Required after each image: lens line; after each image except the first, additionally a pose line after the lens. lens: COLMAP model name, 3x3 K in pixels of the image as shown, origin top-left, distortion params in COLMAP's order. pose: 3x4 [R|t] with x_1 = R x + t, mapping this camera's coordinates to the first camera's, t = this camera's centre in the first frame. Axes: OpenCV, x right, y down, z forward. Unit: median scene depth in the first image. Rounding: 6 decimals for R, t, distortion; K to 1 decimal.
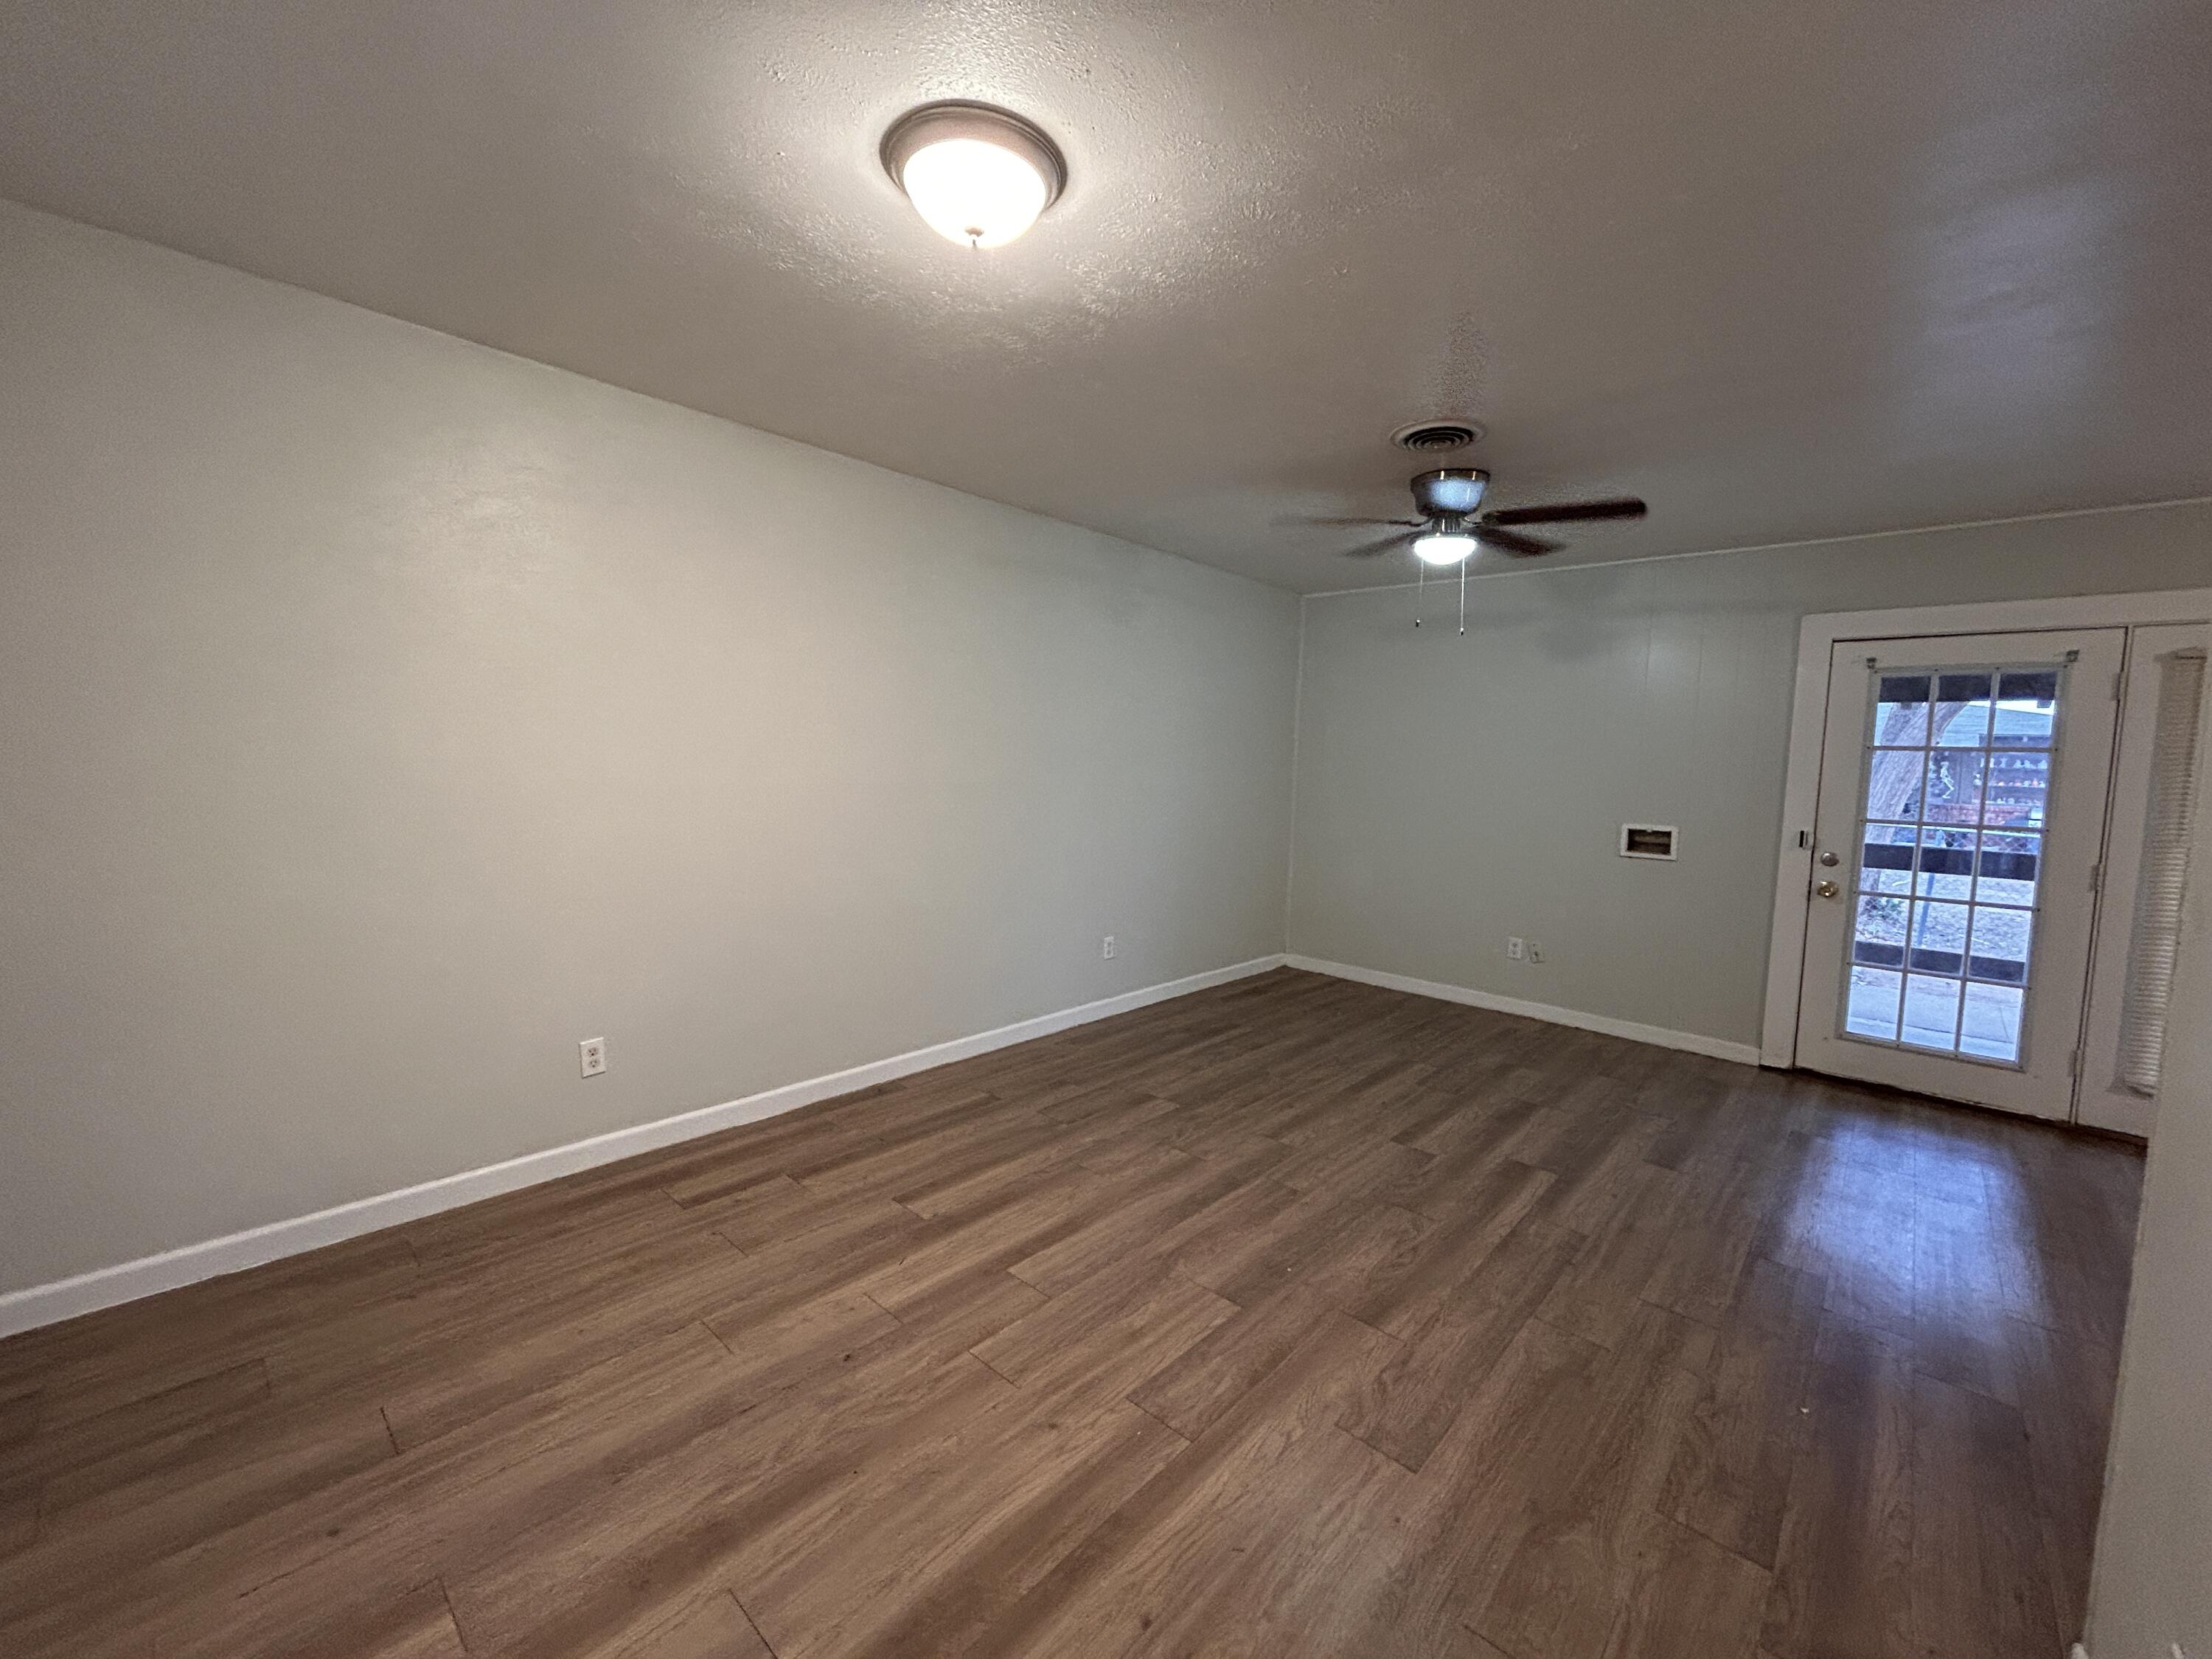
lens RADIAL K [[887.1, 0, 1101.7], [0, 887.1, 833.3], [0, 0, 1]] dist [-0.002731, 0.000842]
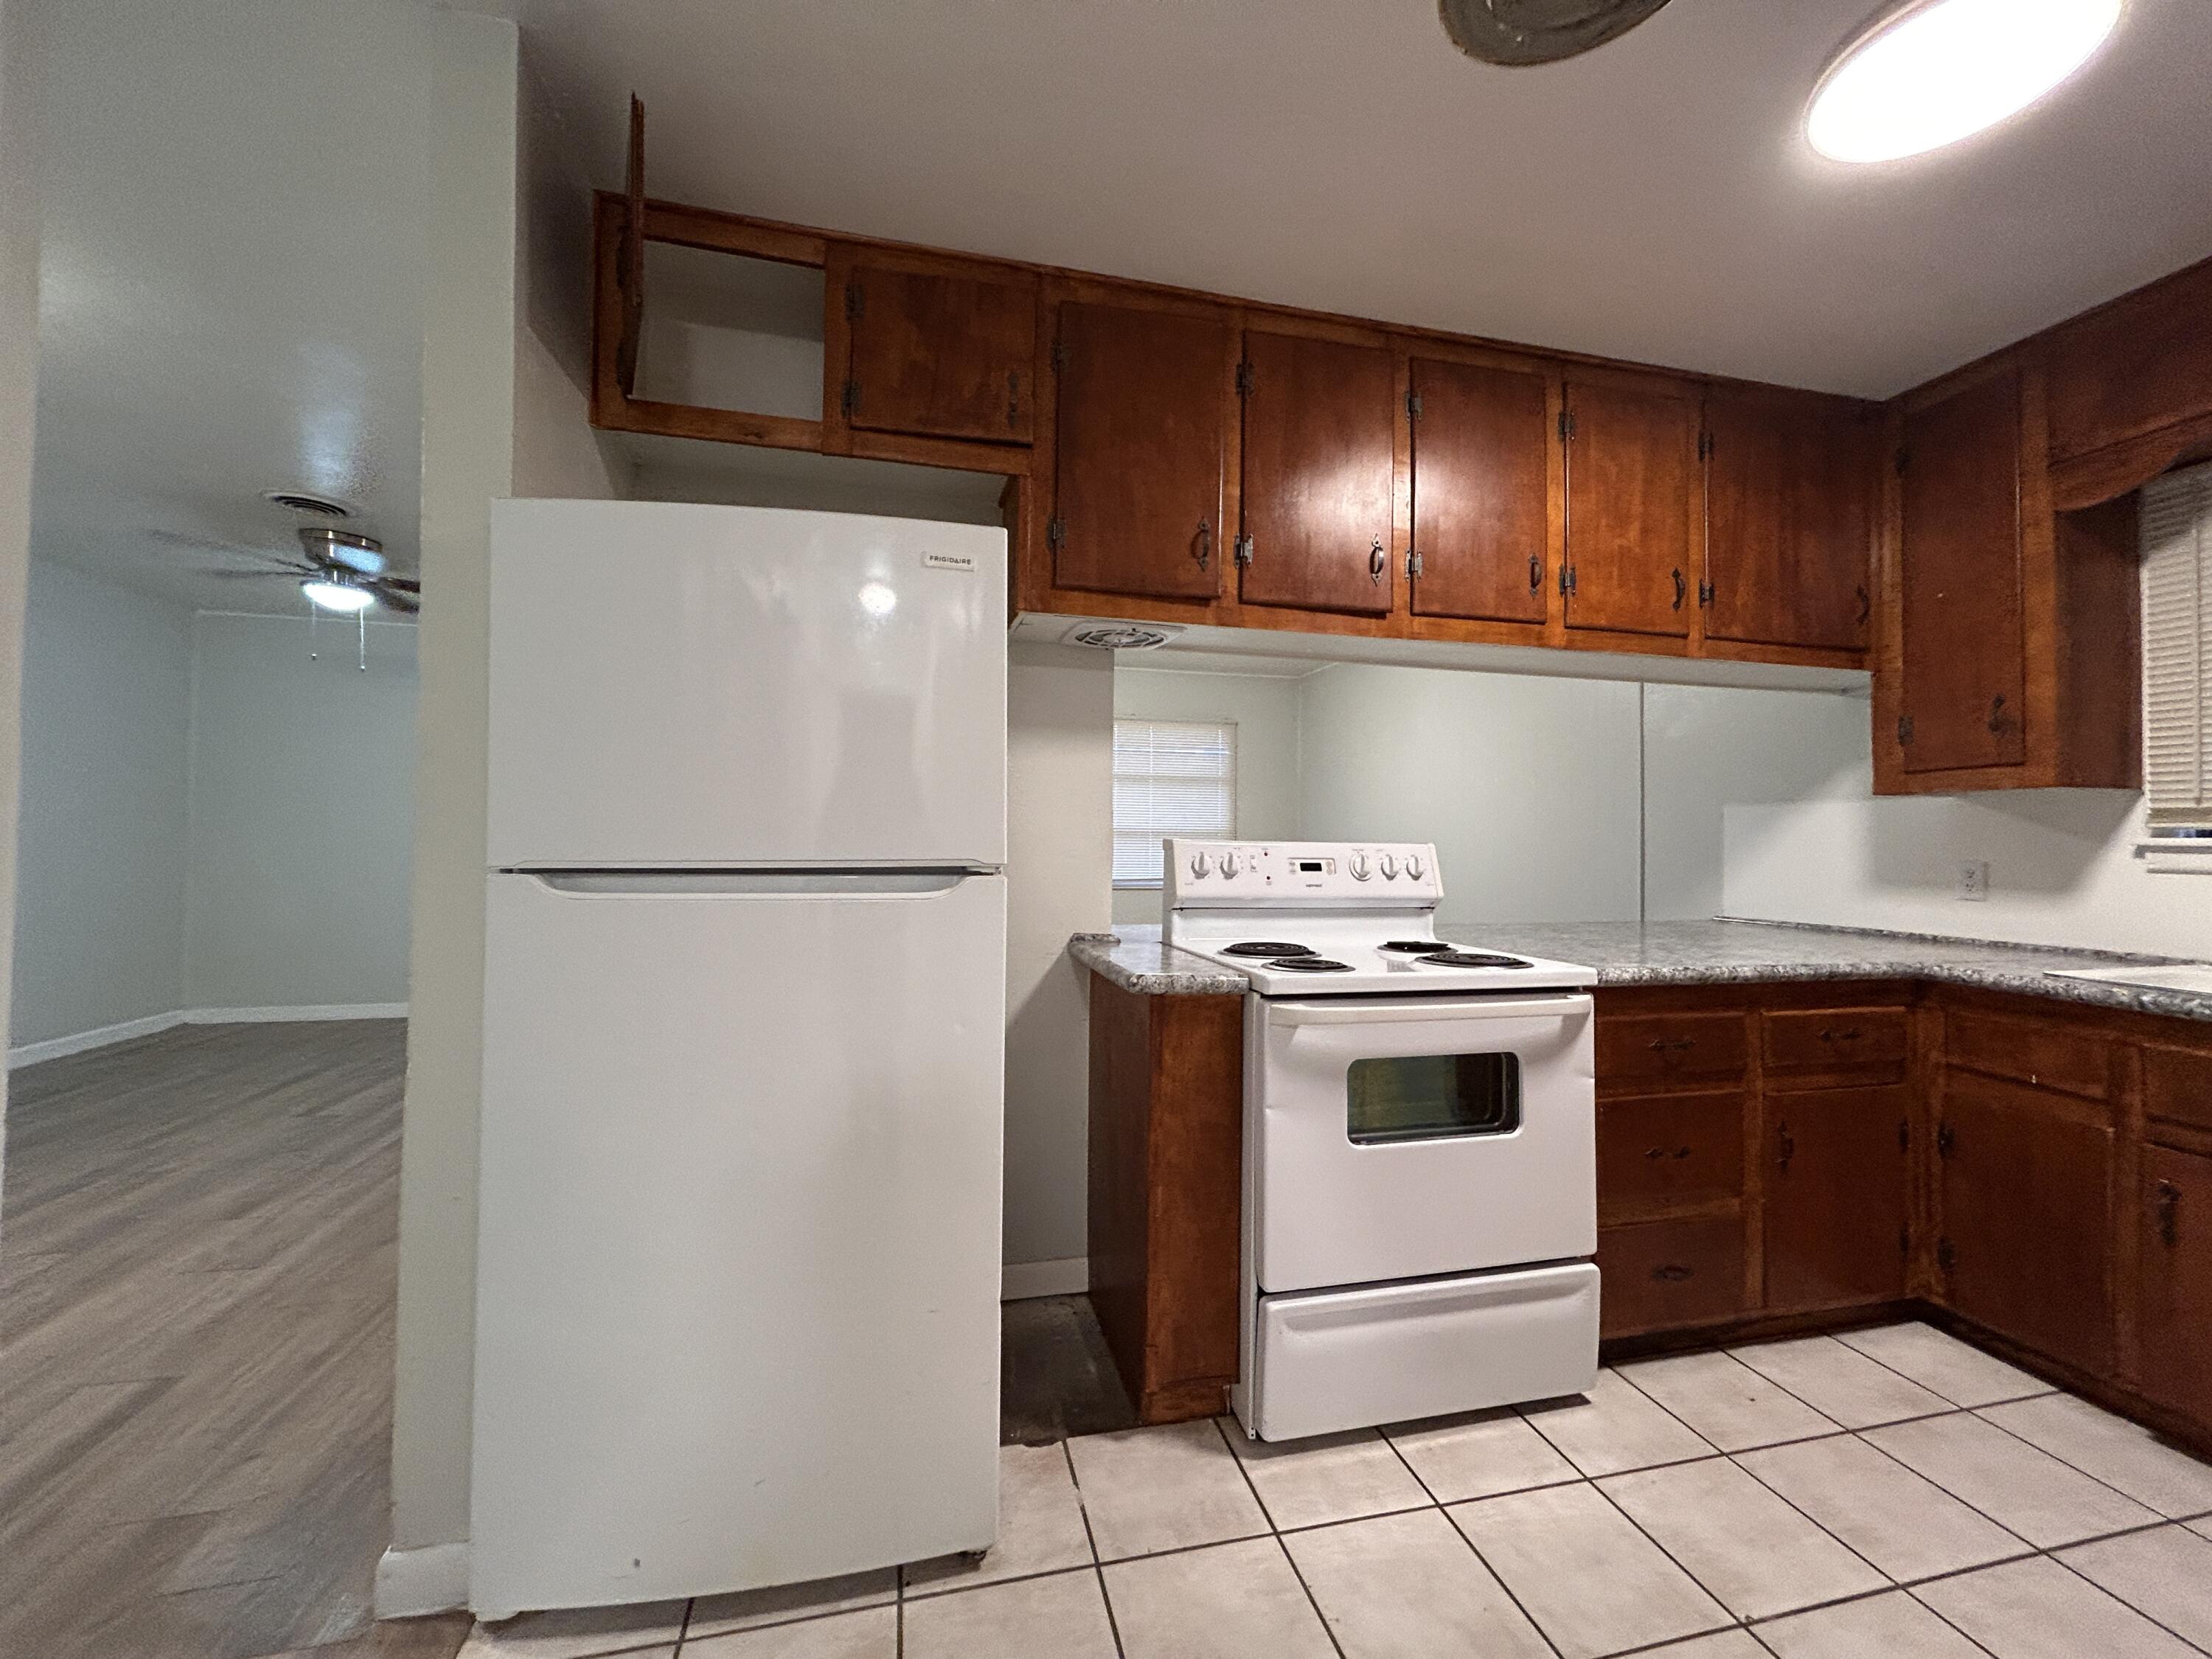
lens RADIAL K [[887.1, 0, 1107.7], [0, 887.1, 825.3], [0, 0, 1]] dist [-0.002731, 0.000842]
pose [[0.553767, -0.010840, 0.832601, -0.037859], [0.072194, 0.996775, -0.035039, 0.140446], [-0.829536, 0.079512, 0.552764, -0.695152]]
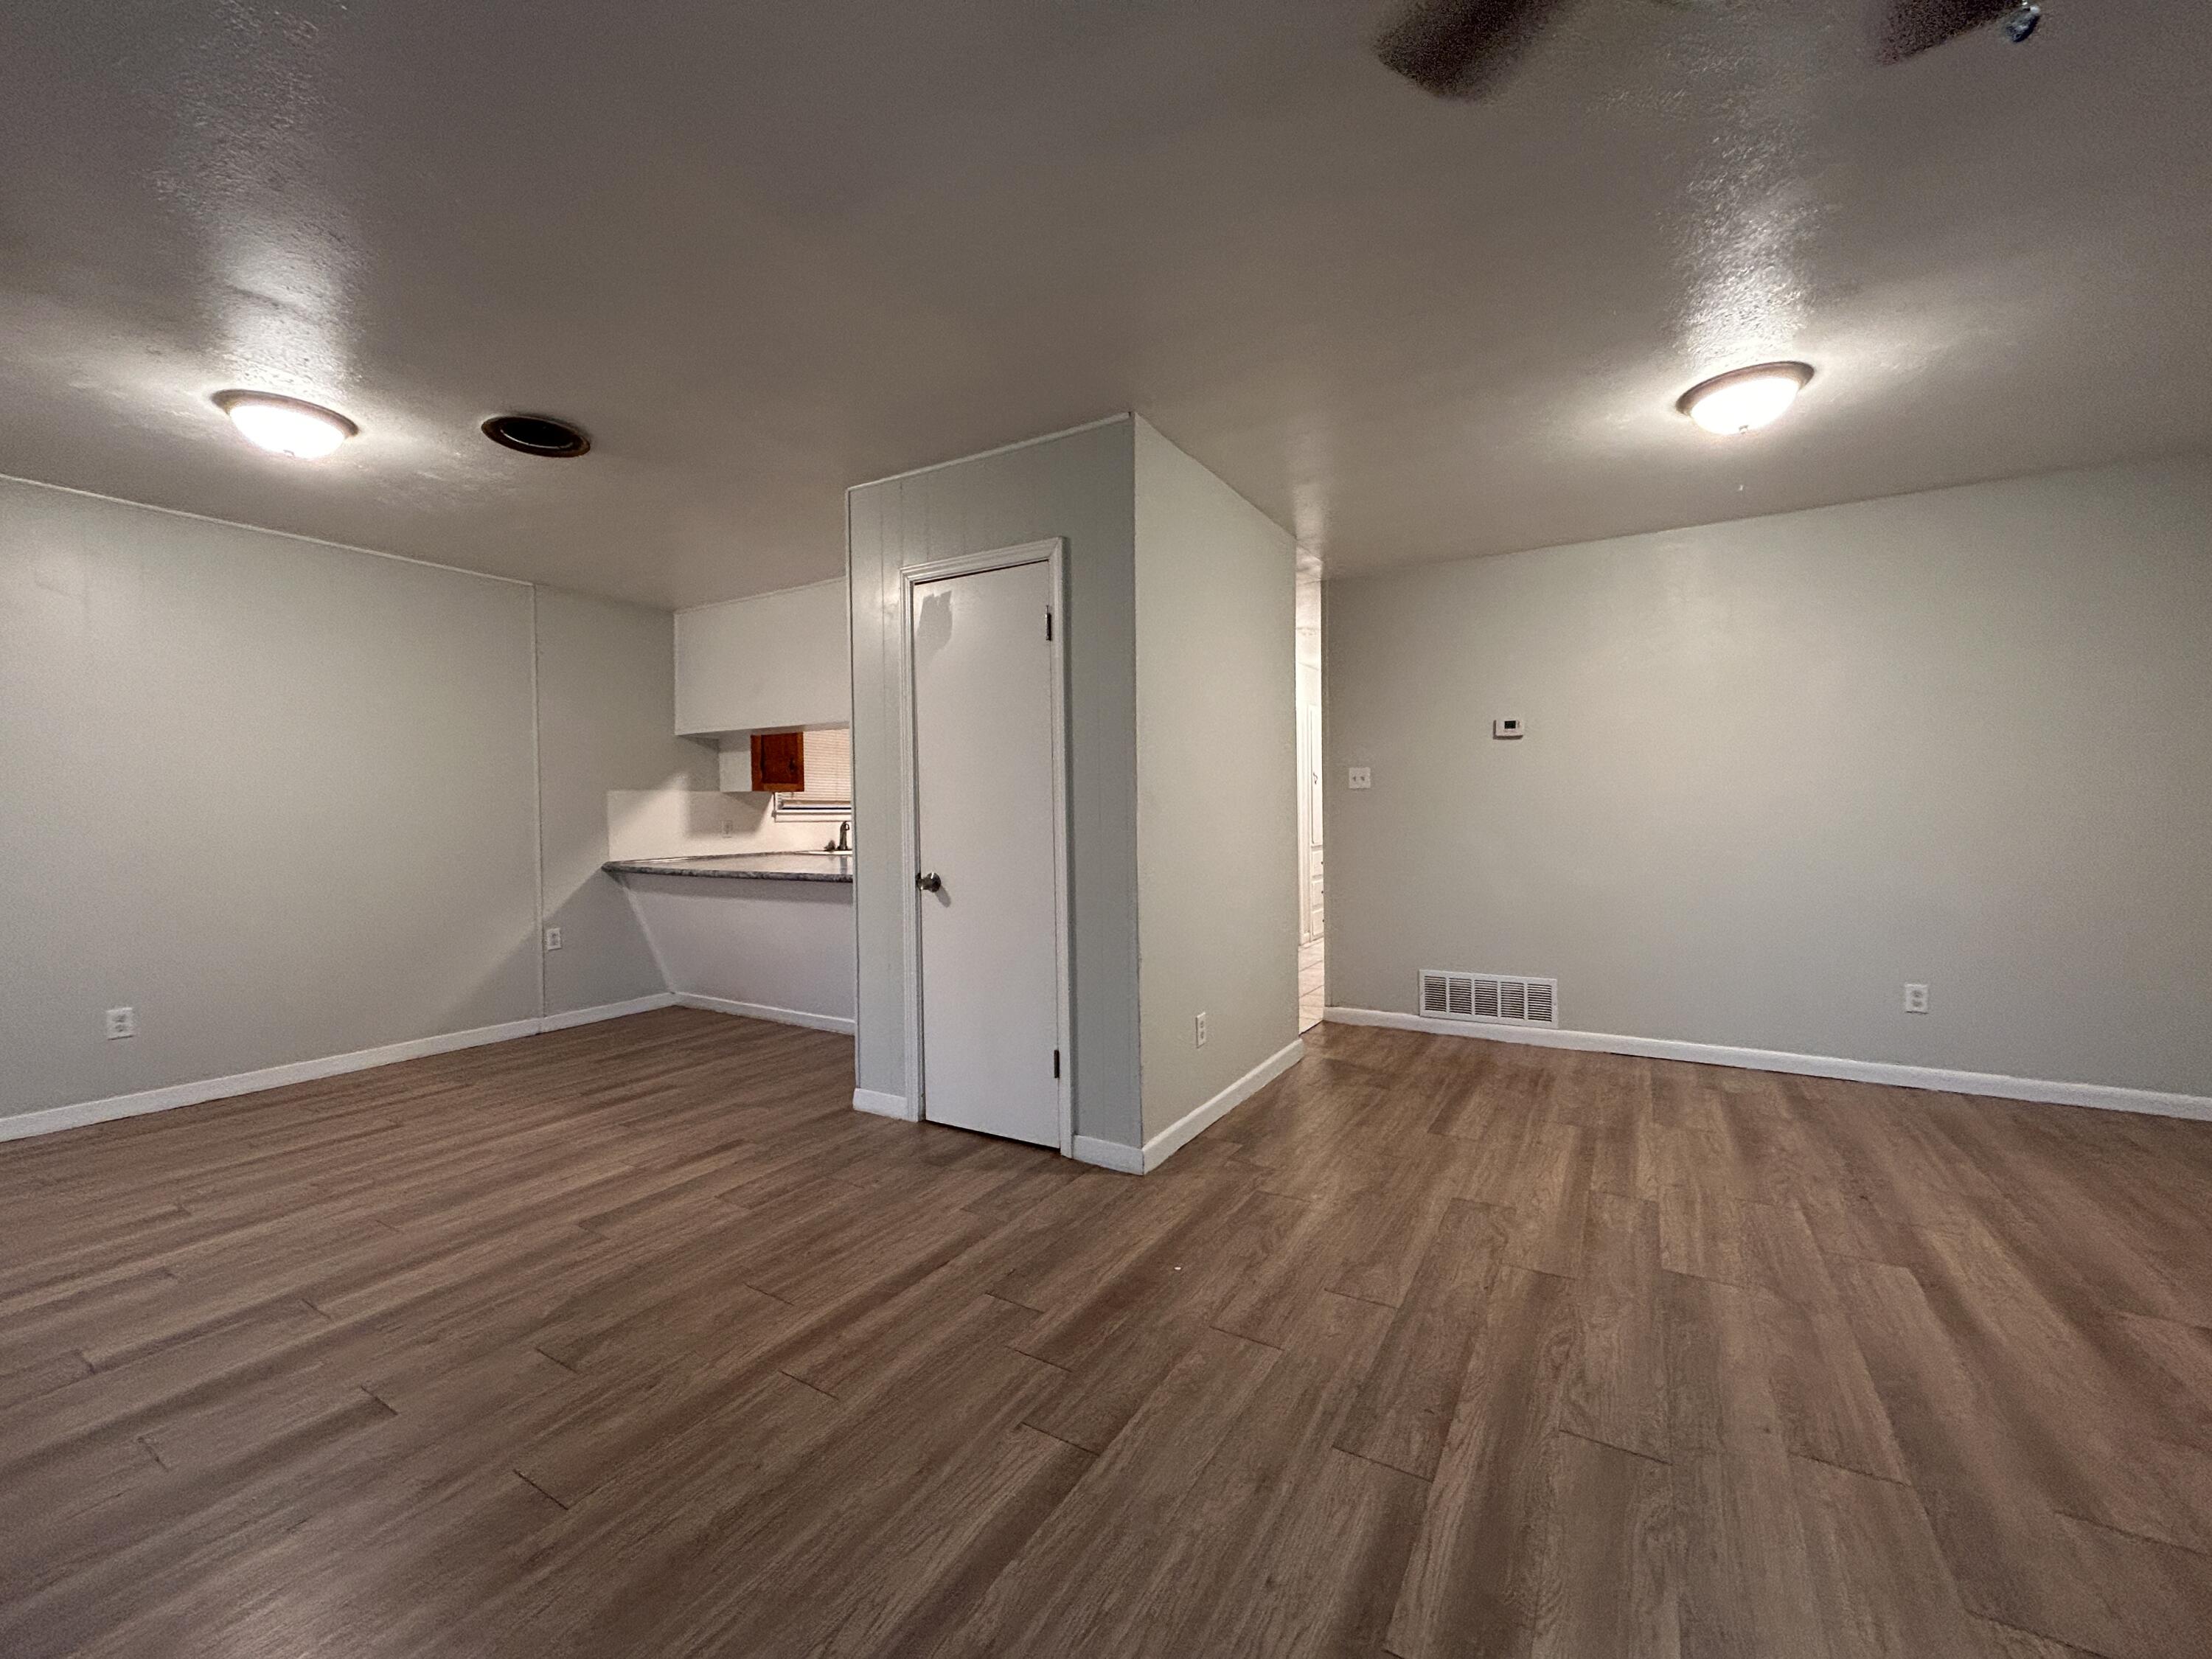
lens RADIAL K [[887.1, 0, 1106.7], [0, 887.1, 820.7], [0, 0, 1]] dist [-0.002731, 0.000842]
pose [[-0.979180, -0.022021, -0.201798, 0.986504], [-0.039266, 0.995871, 0.081854, -0.030147], [0.199162, 0.088074, -0.976001, 1.804534]]
